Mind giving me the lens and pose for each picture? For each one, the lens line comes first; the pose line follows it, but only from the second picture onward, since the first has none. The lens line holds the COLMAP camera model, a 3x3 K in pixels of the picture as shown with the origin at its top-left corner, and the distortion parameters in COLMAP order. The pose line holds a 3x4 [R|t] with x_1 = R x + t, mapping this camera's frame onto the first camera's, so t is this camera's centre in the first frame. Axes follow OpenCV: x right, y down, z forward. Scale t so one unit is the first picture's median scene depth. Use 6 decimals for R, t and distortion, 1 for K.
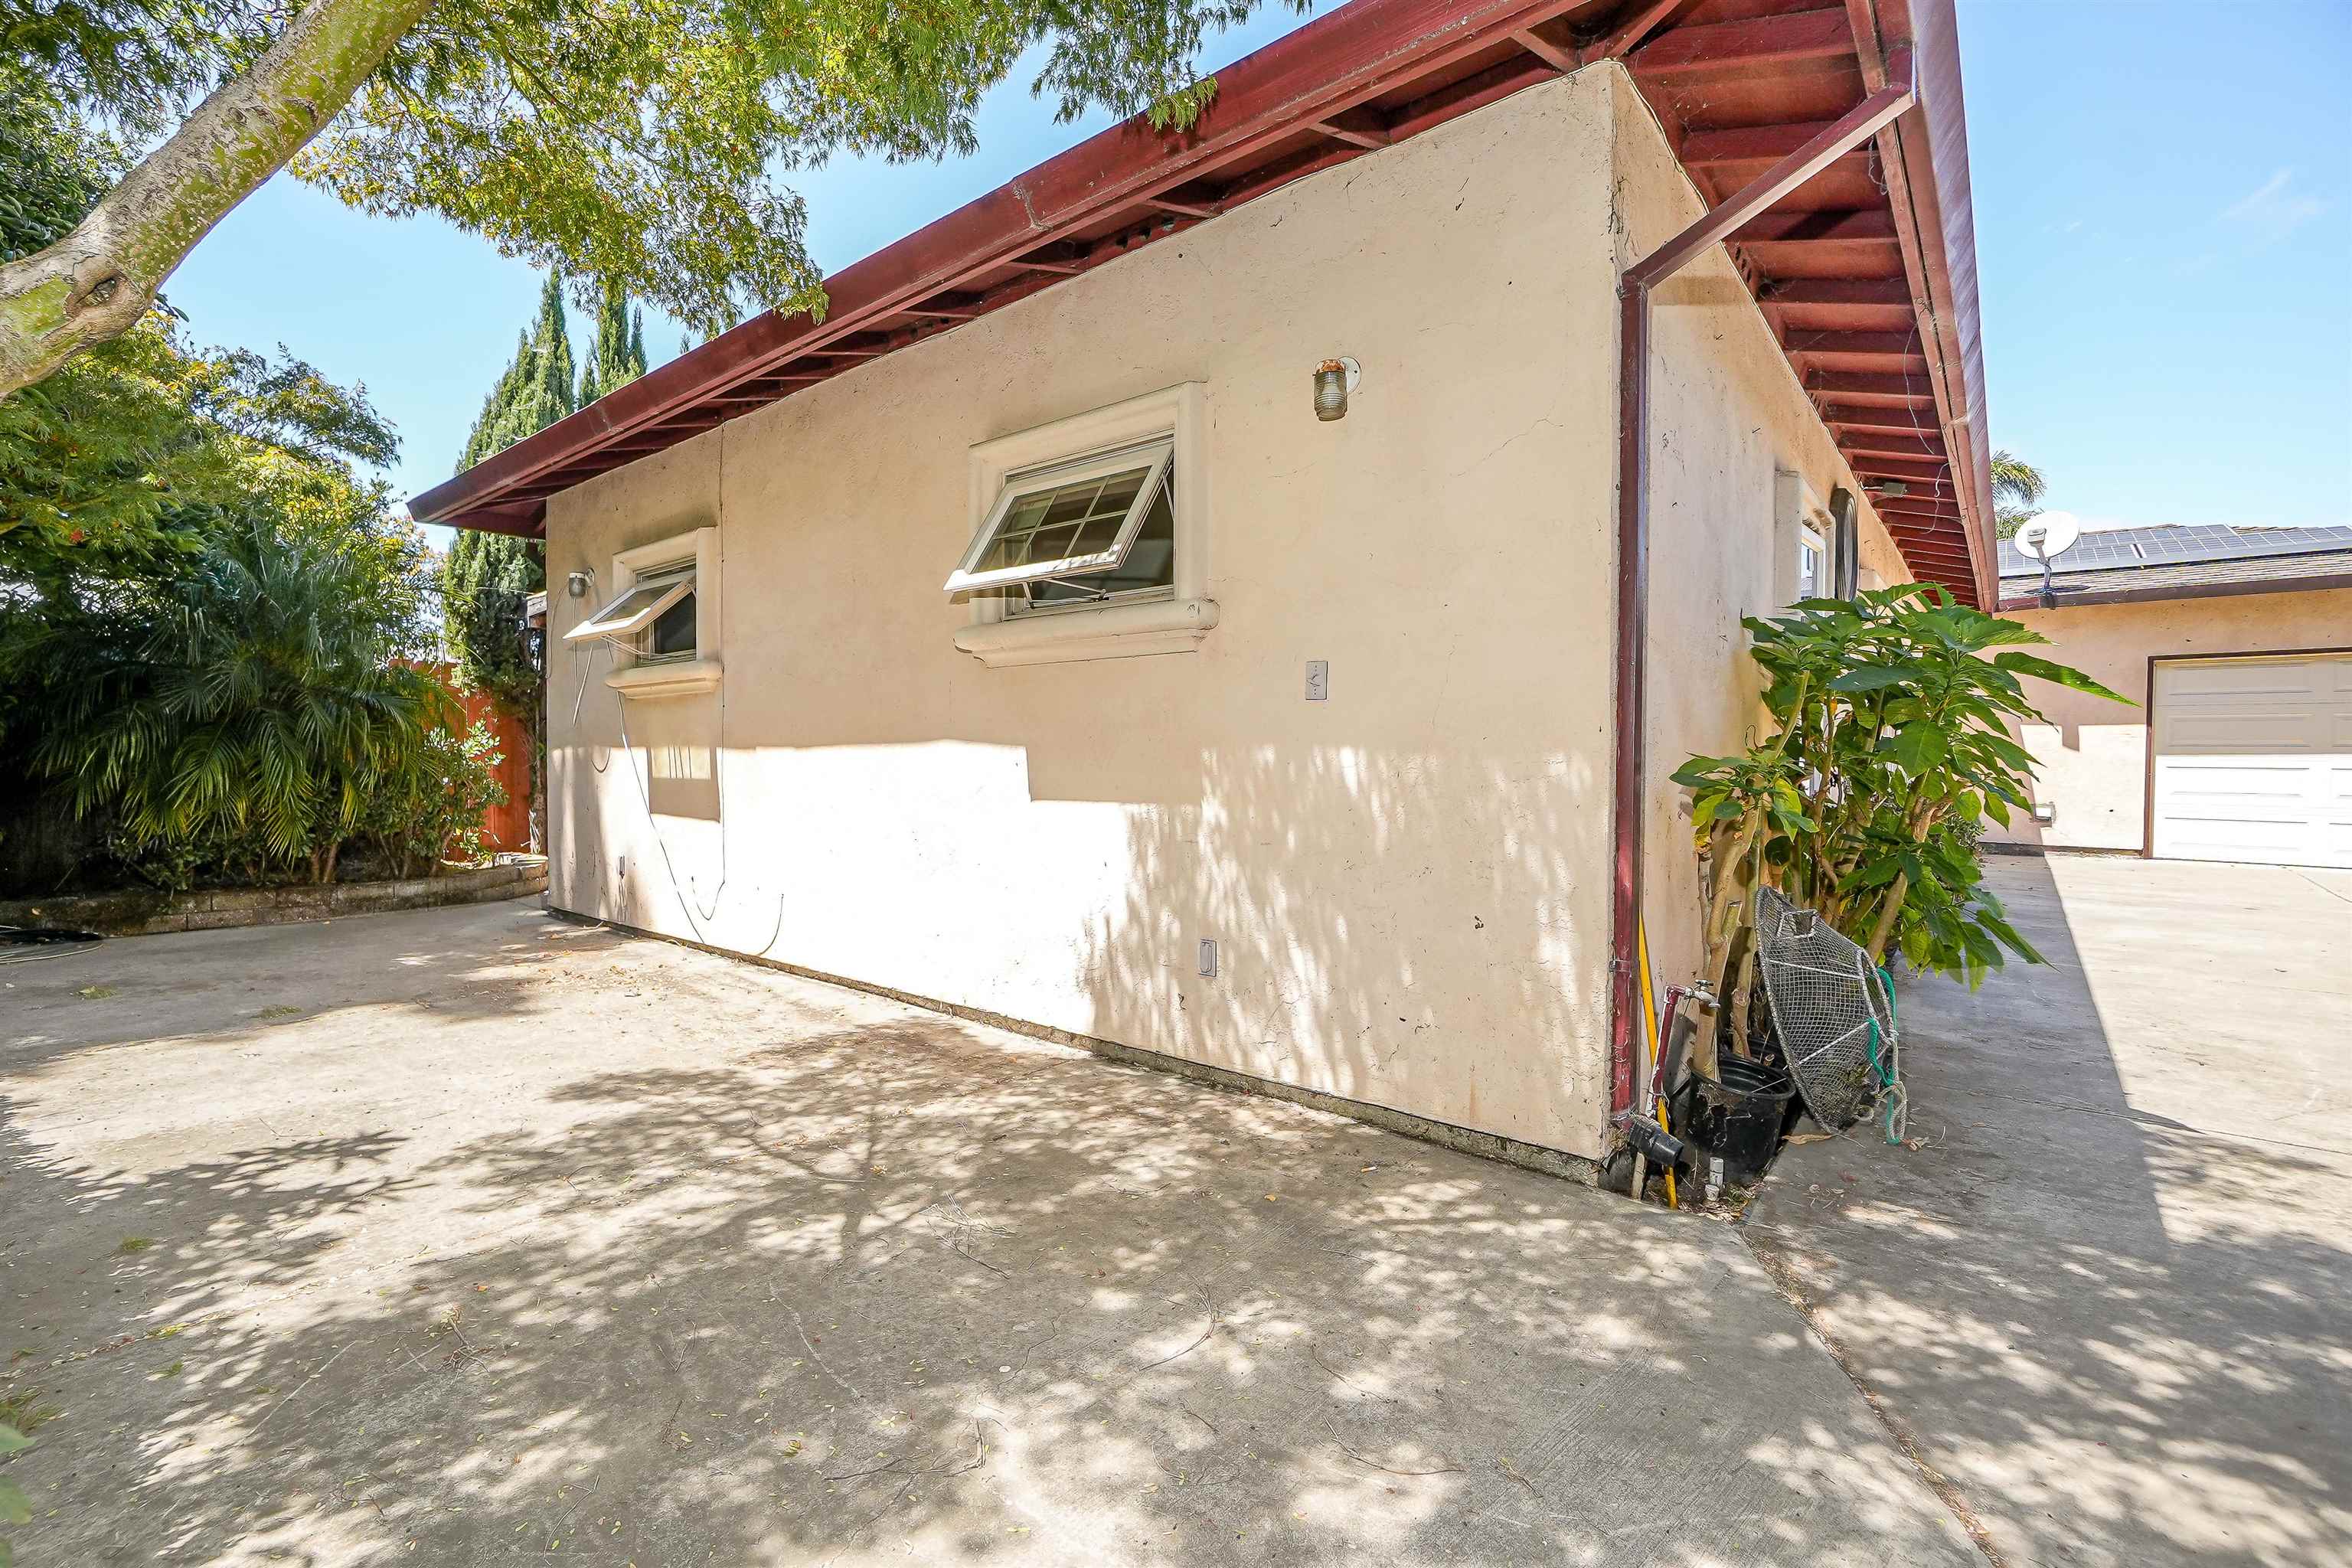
lens RADIAL K [[1017.3, 0, 1174.6], [0, 1017.3, 780.9], [0, 0, 1]] dist [-0.010794, 0.004823]
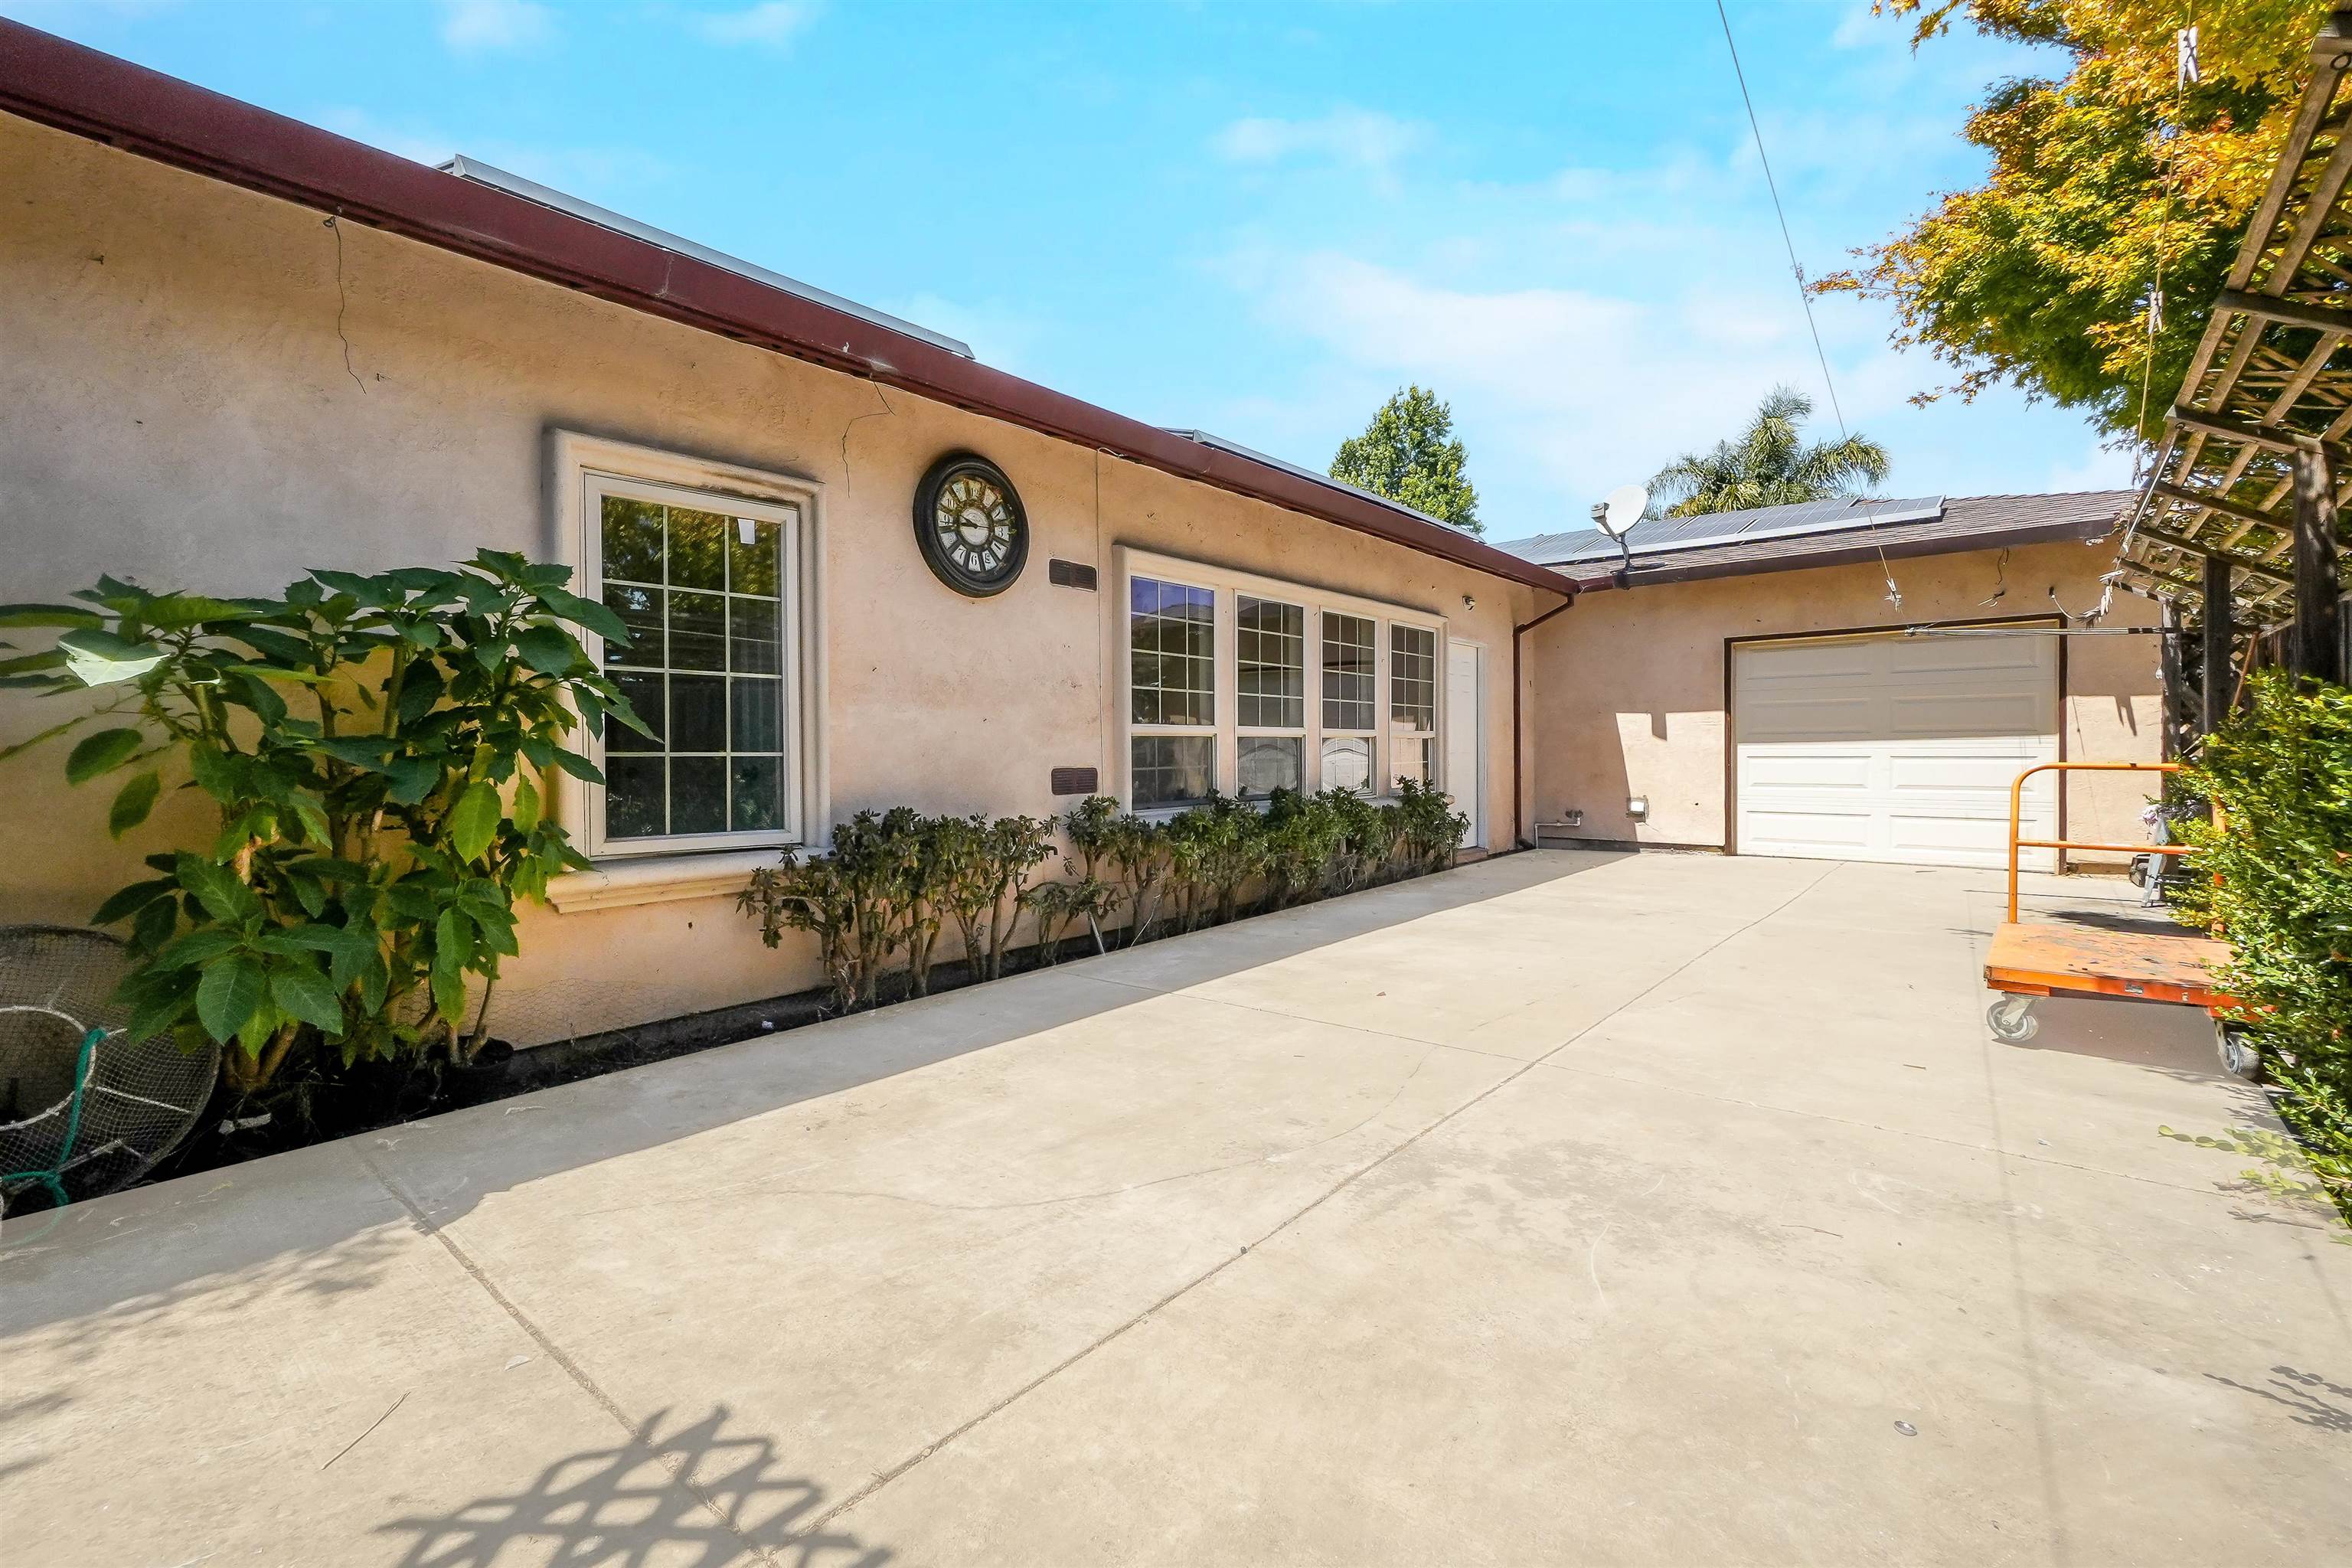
lens RADIAL K [[1017.3, 0, 1180.3], [0, 1017.3, 763.7], [0, 0, 1]] dist [-0.010794, 0.004823]
pose [[0.999918, -0.010842, -0.006824, 0.464089], [0.010736, 0.999823, -0.015473, 0.001672], [0.006991, 0.015398, 0.999857, 0.063494]]
